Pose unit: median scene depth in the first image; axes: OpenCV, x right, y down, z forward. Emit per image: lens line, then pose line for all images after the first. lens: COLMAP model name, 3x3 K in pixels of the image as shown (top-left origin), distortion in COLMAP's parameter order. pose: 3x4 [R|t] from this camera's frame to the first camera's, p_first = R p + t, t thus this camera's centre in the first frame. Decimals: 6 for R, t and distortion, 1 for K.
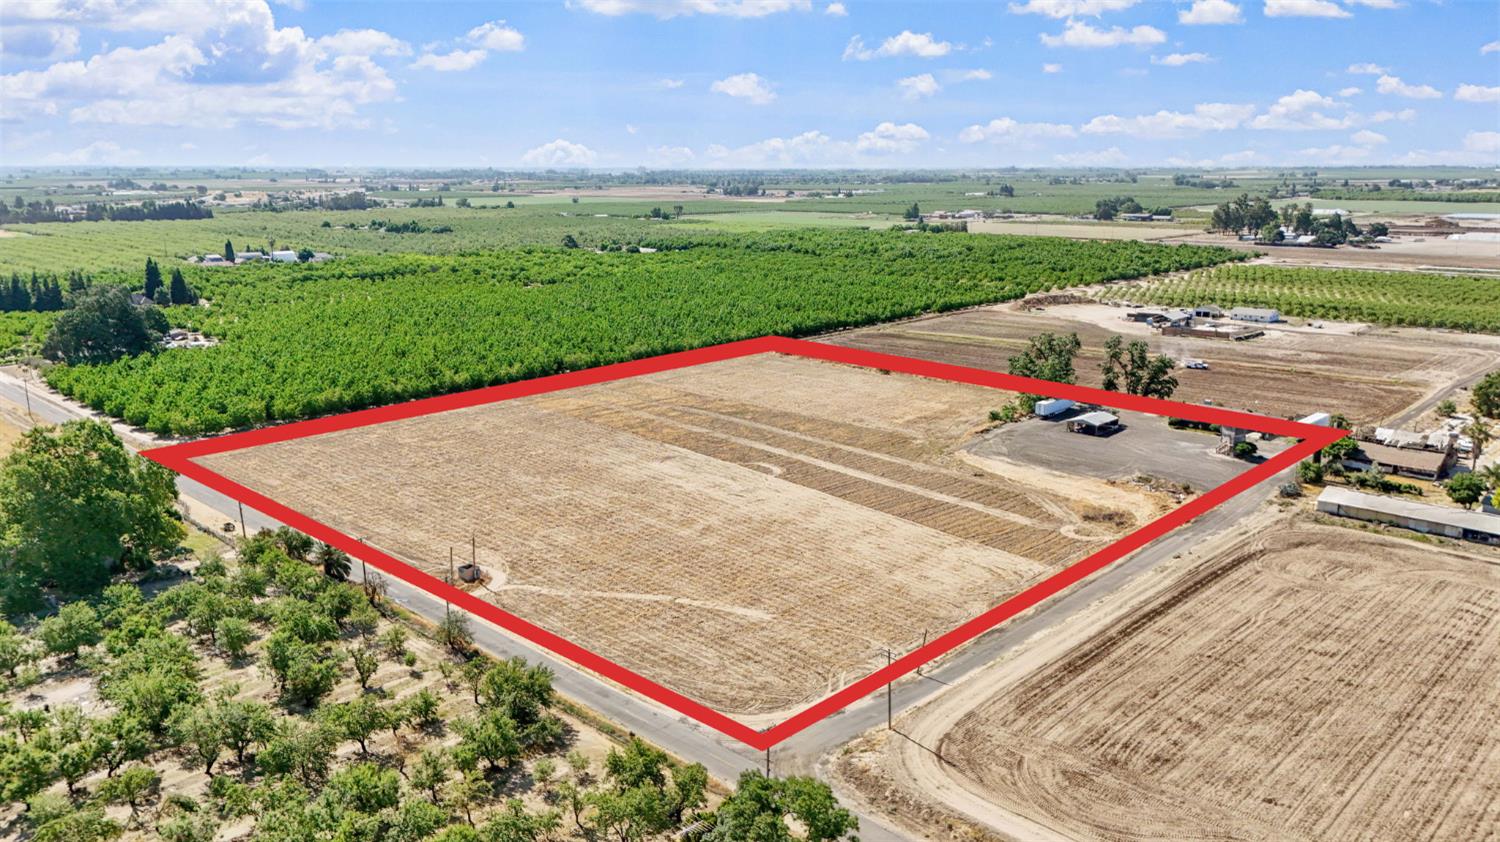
lens RADIAL K [[1098.9, 0, 744.6], [0, 1098.9, 425.0], [0, 0, 1]] dist [0.081592, -0.087052]
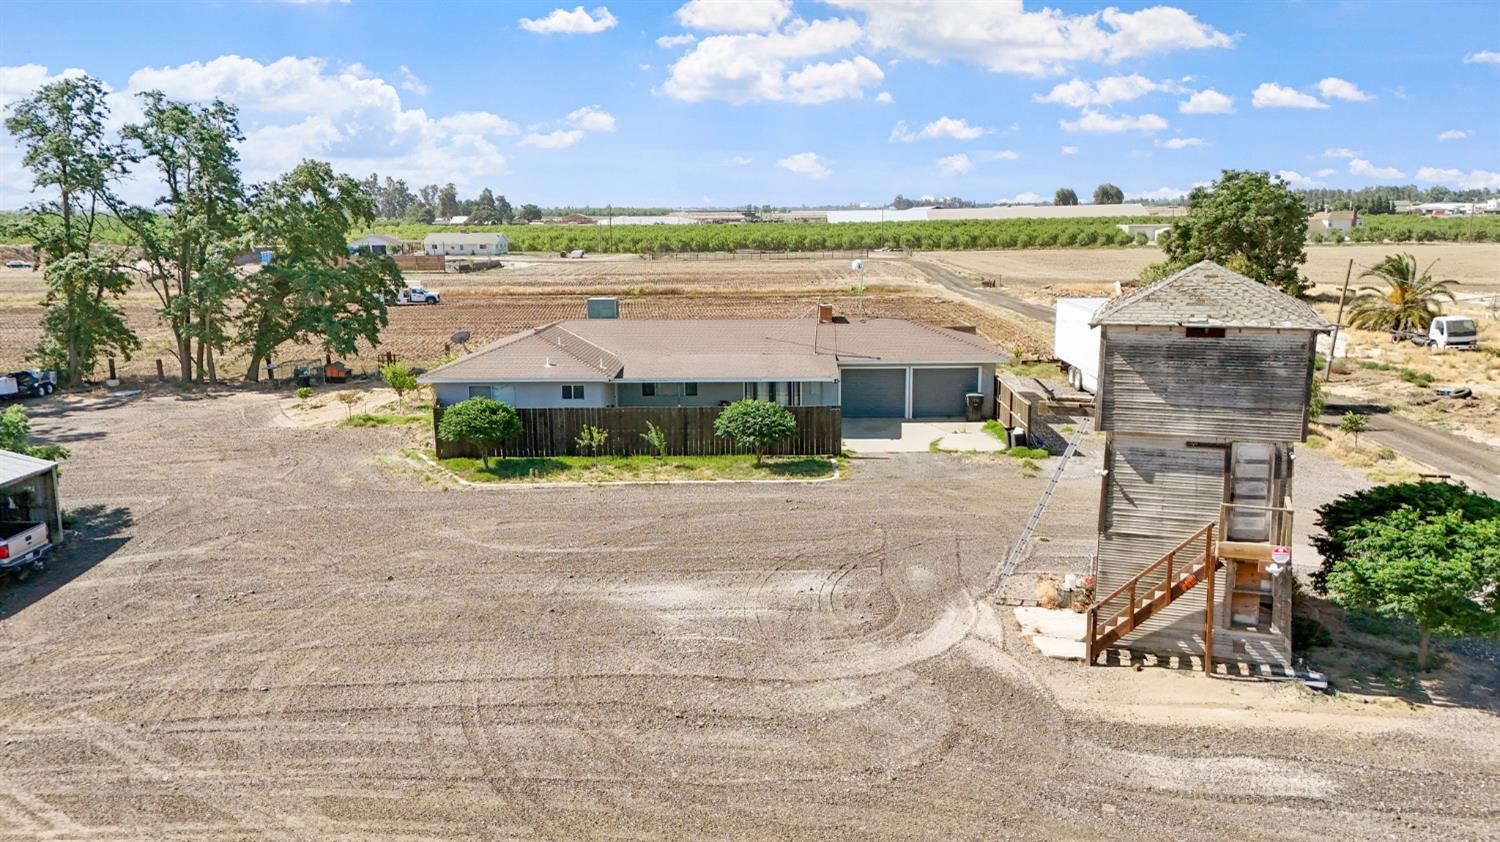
lens RADIAL K [[1111.4, 0, 750.0], [0, 1111.4, 421.0], [0, 0, 1]] dist [0.108285, -0.129927]
pose [[0.733490, -0.130477, 0.667059, 0.350766], [0.164468, 0.986308, 0.012074, 0.000061], [-0.659501, 0.100854, 0.744907, 0.964288]]
